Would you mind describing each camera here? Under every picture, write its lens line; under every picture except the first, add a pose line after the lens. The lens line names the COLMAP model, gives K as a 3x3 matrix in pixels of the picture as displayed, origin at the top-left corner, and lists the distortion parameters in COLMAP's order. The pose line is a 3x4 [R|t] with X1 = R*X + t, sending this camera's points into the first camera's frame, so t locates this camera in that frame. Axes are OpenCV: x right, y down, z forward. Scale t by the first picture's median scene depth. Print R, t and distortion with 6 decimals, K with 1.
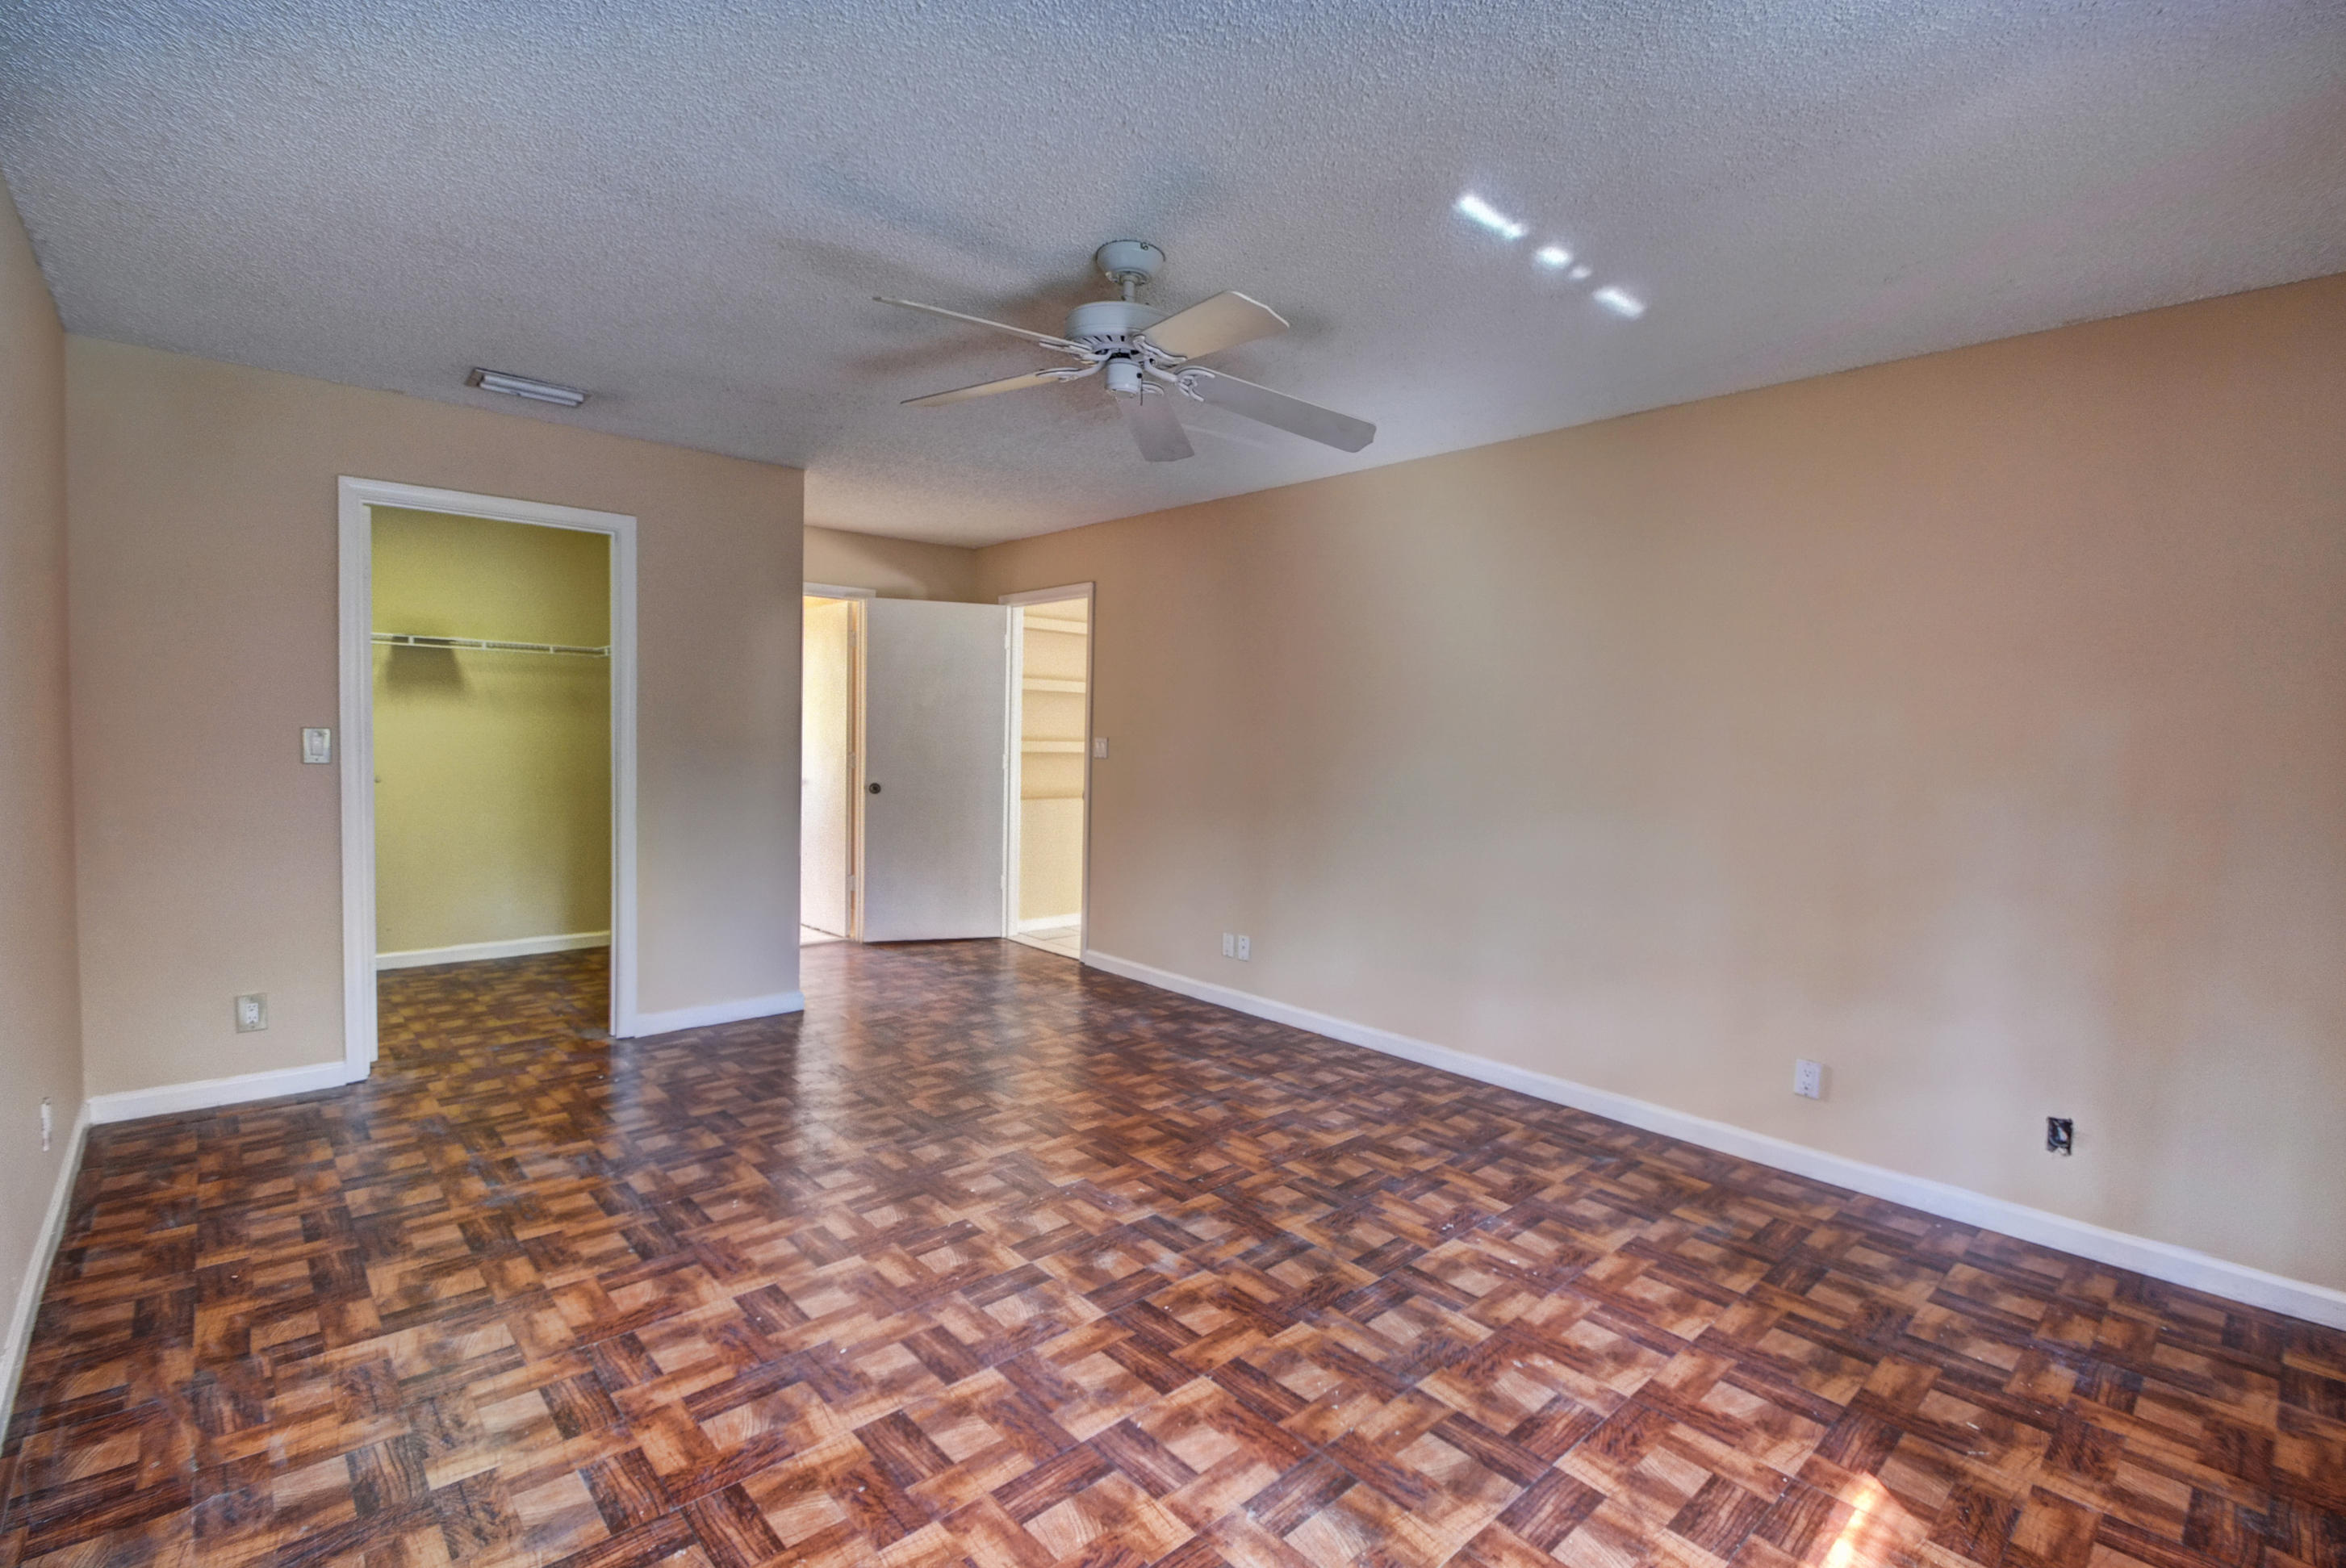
lens RADIAL K [[1044.2, 0, 1214.4], [0, 1044.2, 791.3], [0, 0, 1]] dist [0.003412, -0.006510]
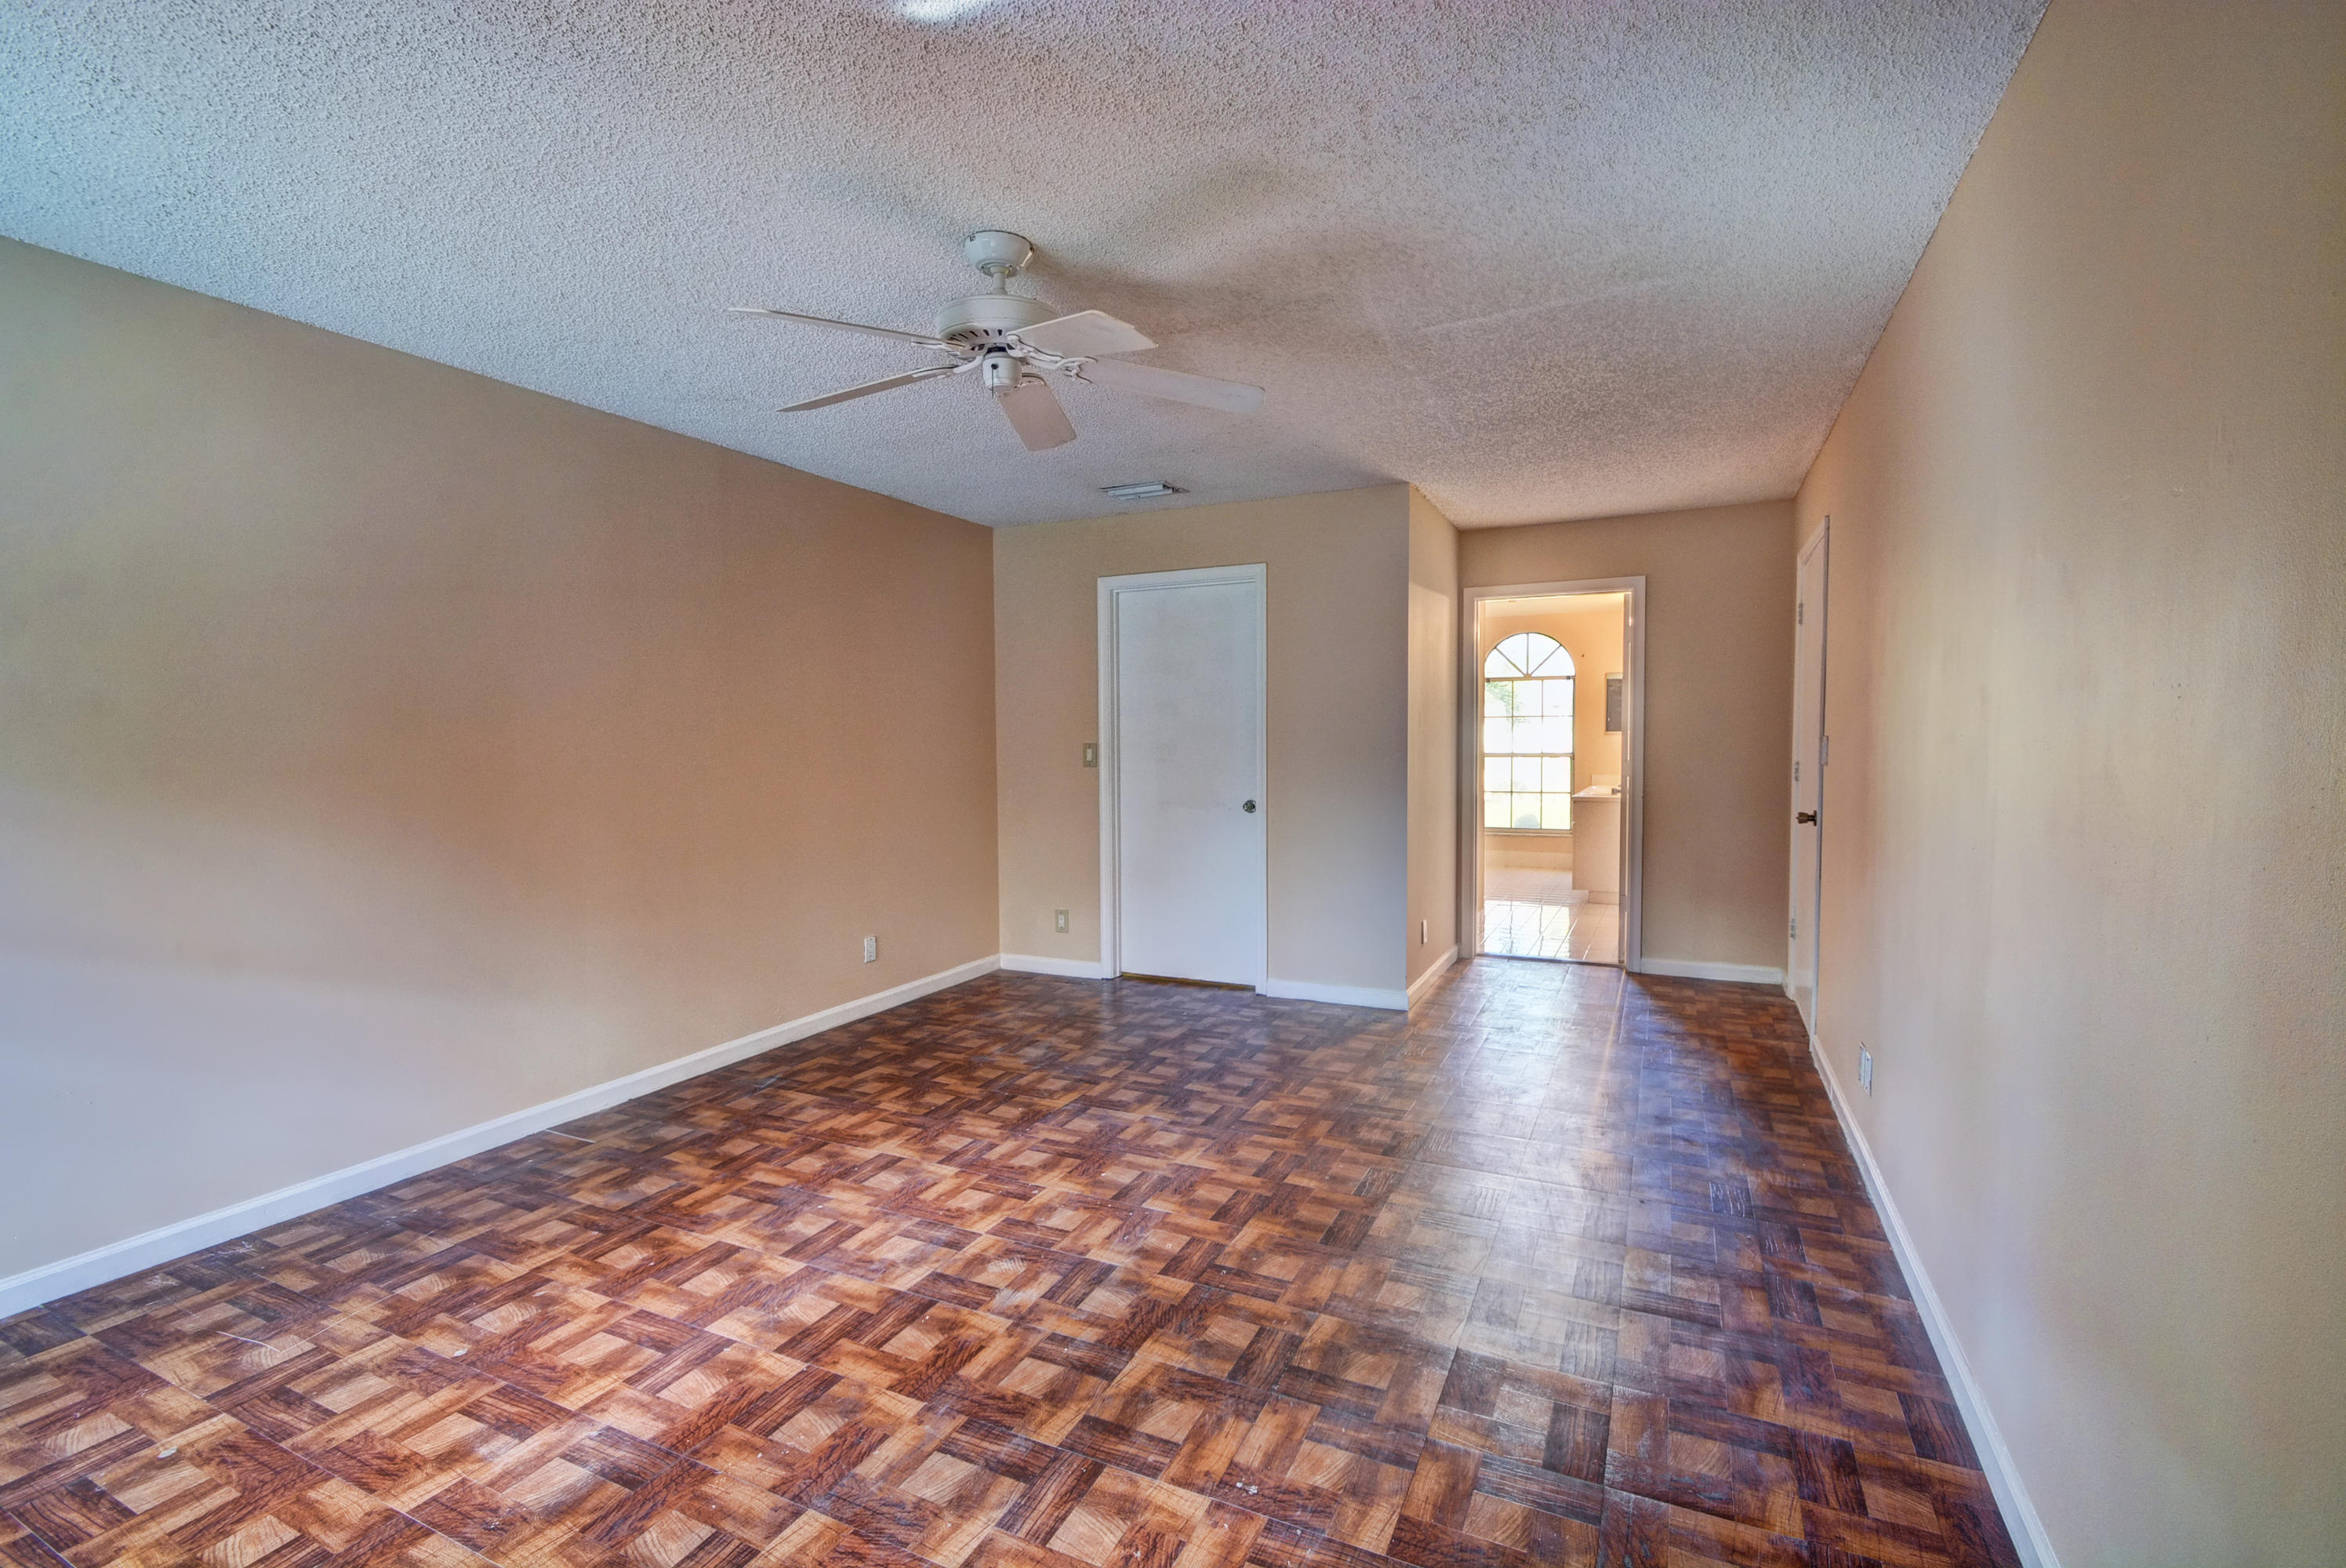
lens RADIAL K [[1044.2, 0, 1214.4], [0, 1044.2, 791.3], [0, 0, 1]] dist [0.003412, -0.006510]
pose [[0.370177, 0.020924, -0.928726, 0.938053], [-0.032242, 0.999433, 0.009665, -0.017863], [0.928401, 0.026366, 0.370642, 0.857938]]
